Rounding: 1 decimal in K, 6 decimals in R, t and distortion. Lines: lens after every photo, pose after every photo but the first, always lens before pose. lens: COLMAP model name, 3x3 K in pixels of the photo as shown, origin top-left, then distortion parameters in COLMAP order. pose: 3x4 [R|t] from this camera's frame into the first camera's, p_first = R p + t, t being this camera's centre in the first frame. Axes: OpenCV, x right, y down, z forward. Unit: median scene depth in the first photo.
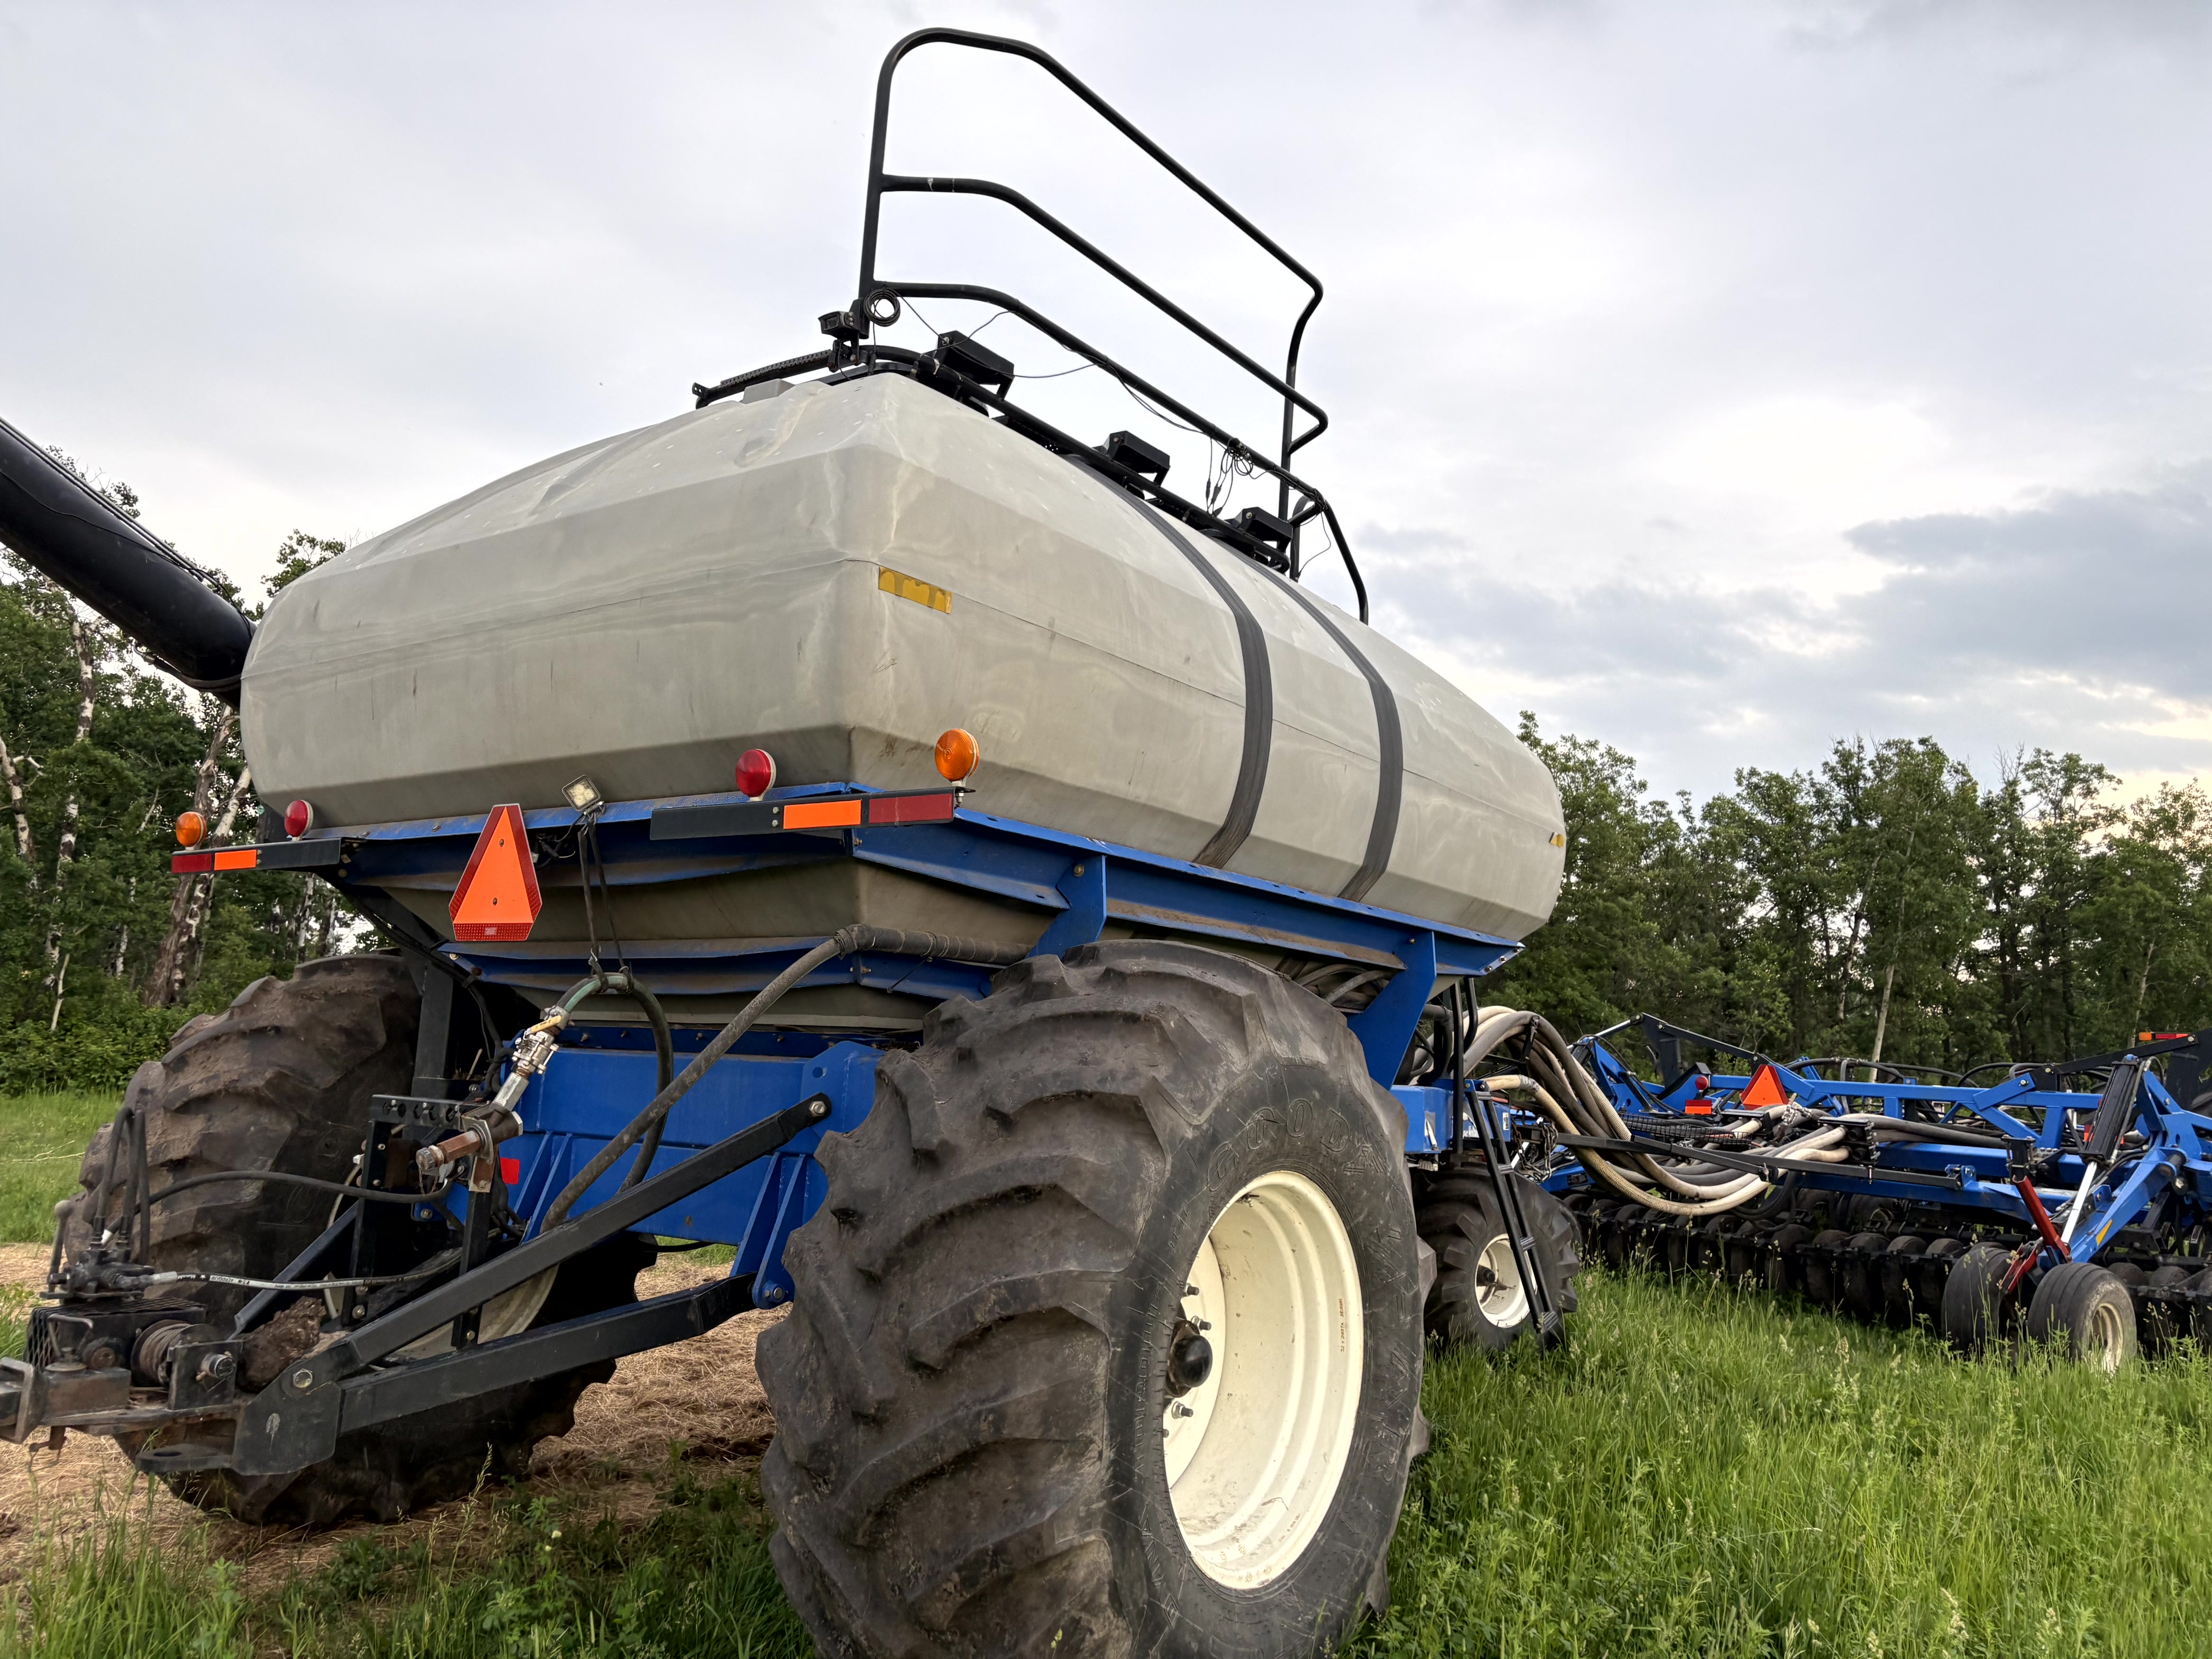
lens RADIAL K [[1589.7, 0, 1124.1], [0, 1589.7, 816.4], [0, 0, 1]] dist [0.055740, -0.057876]
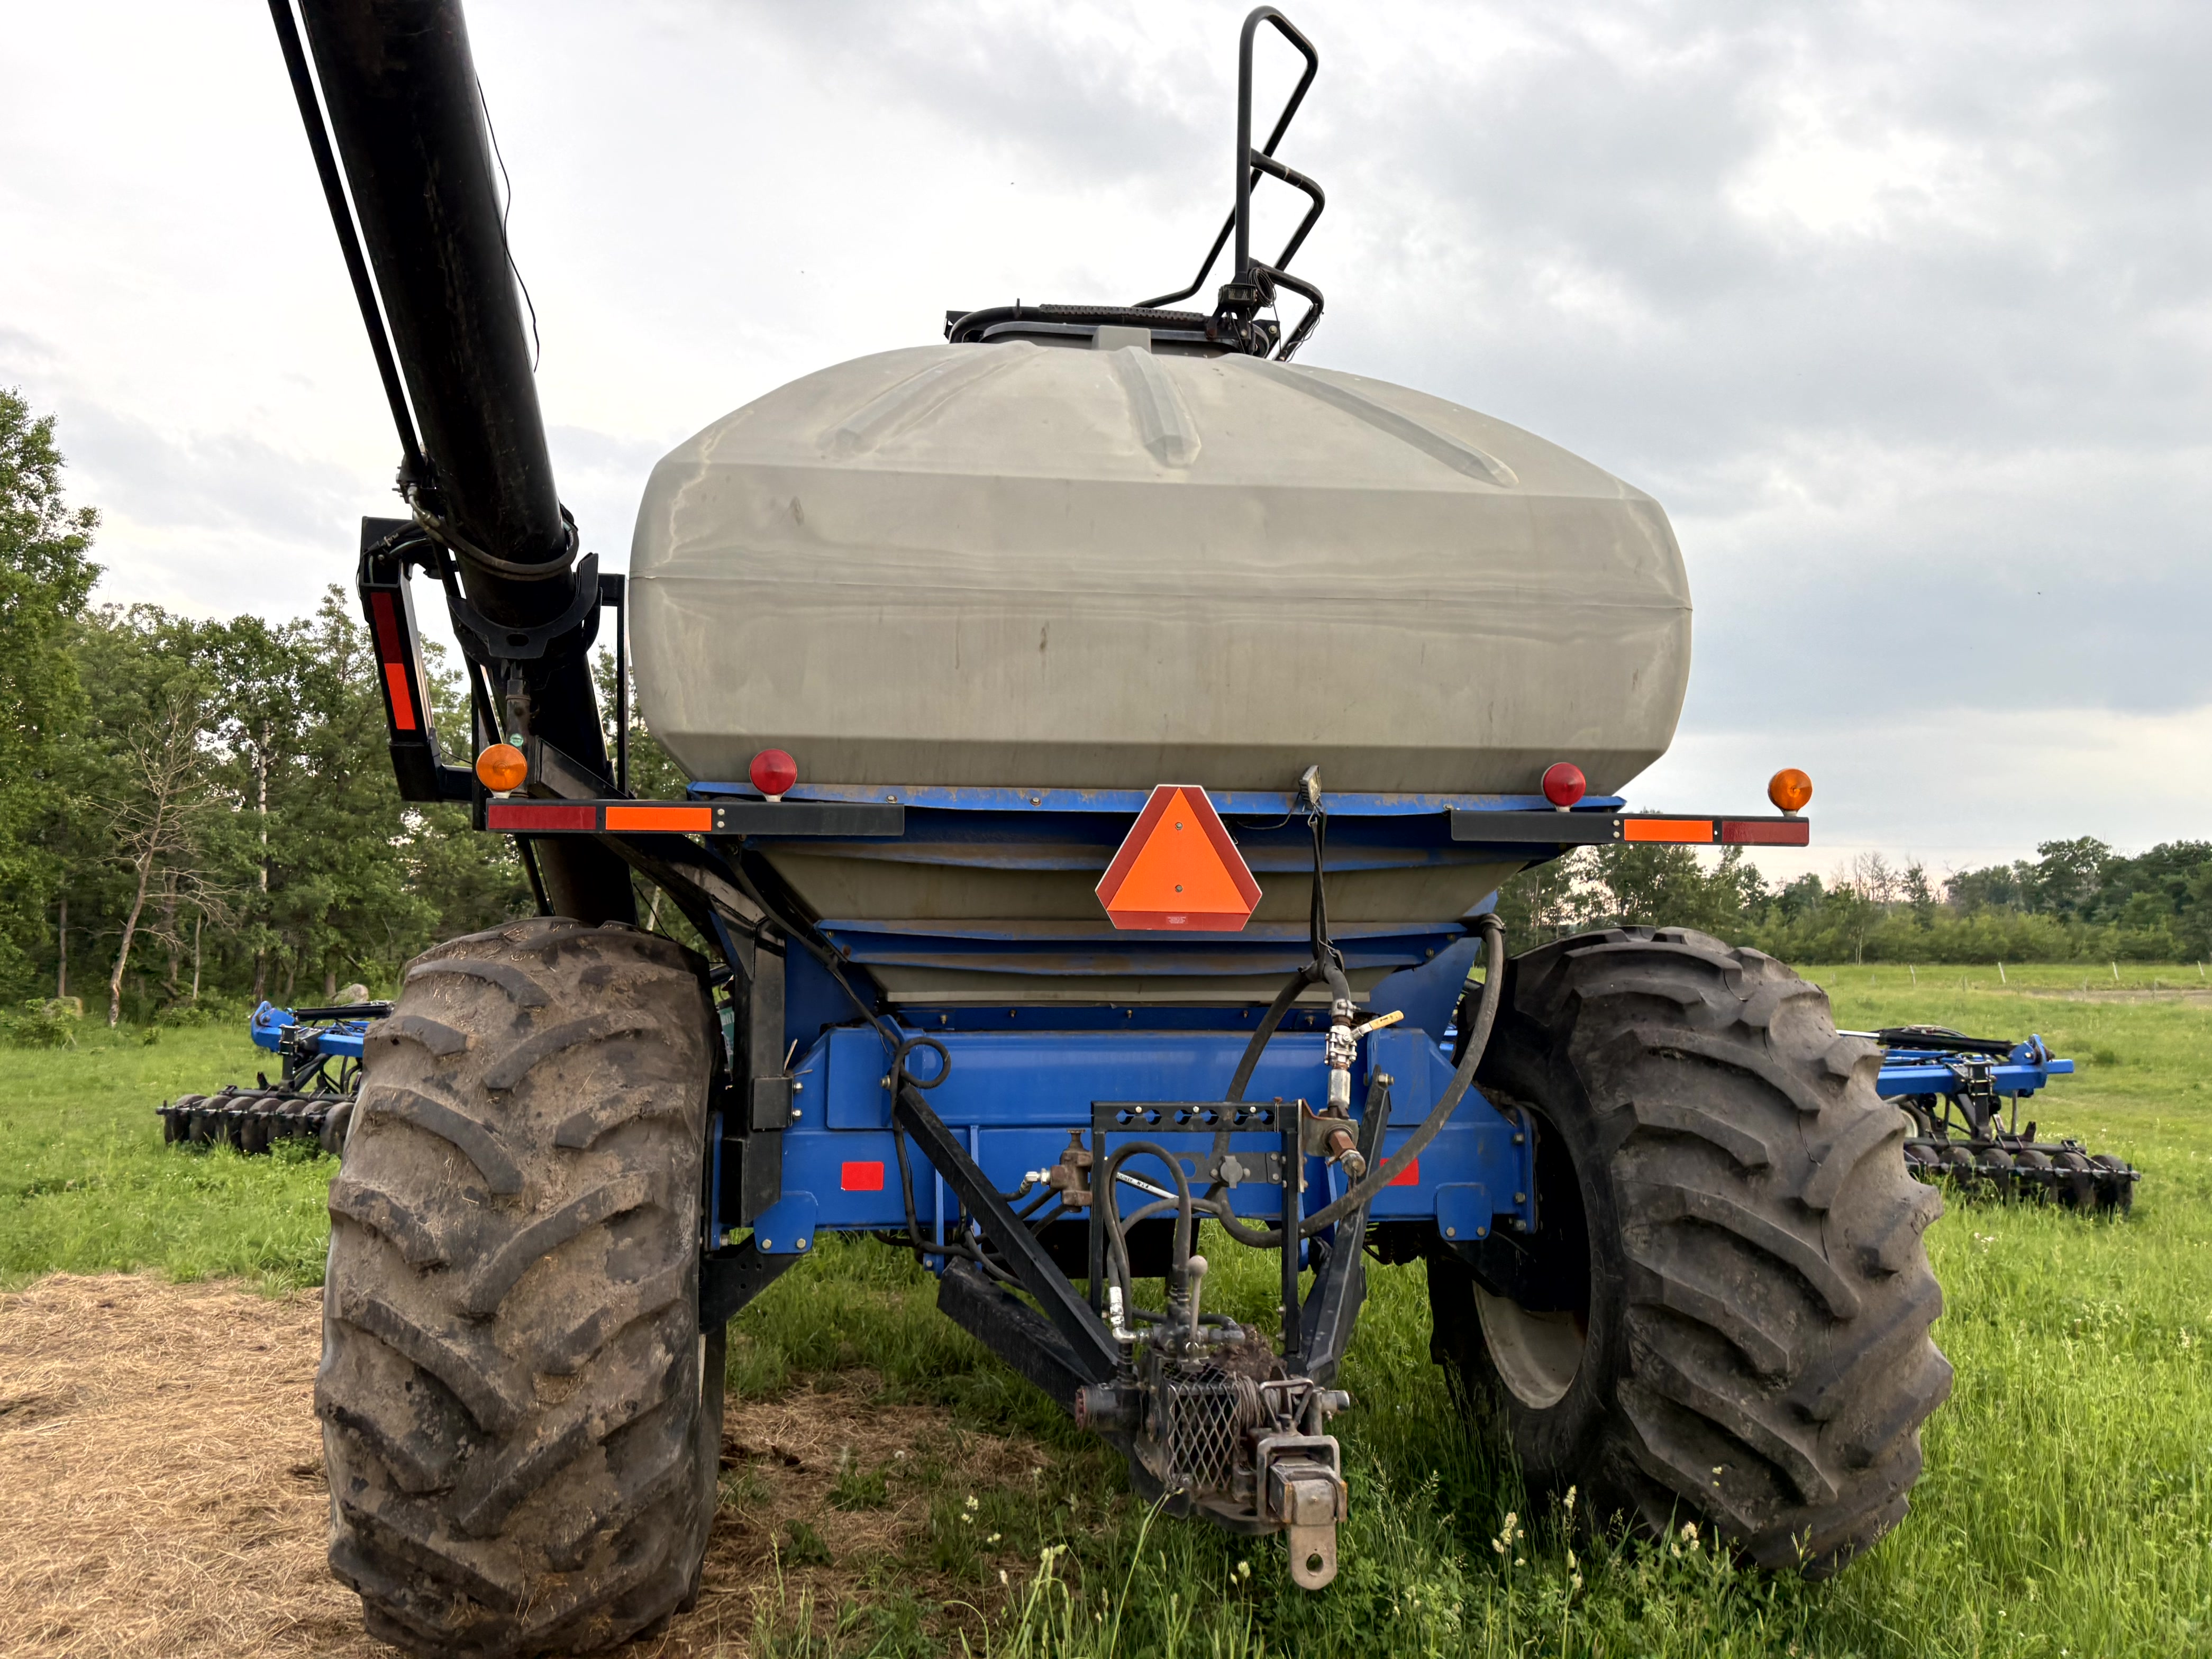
lens RADIAL K [[1589.7, 0, 1124.1], [0, 1589.7, 816.4], [0, 0, 1]] dist [0.055740, -0.057876]
pose [[0.758928, 0.027660, 0.650587, -1.030527], [-0.071186, 0.996634, 0.040669, -0.025006], [-0.647272, -0.077177, 0.758342, 0.319245]]
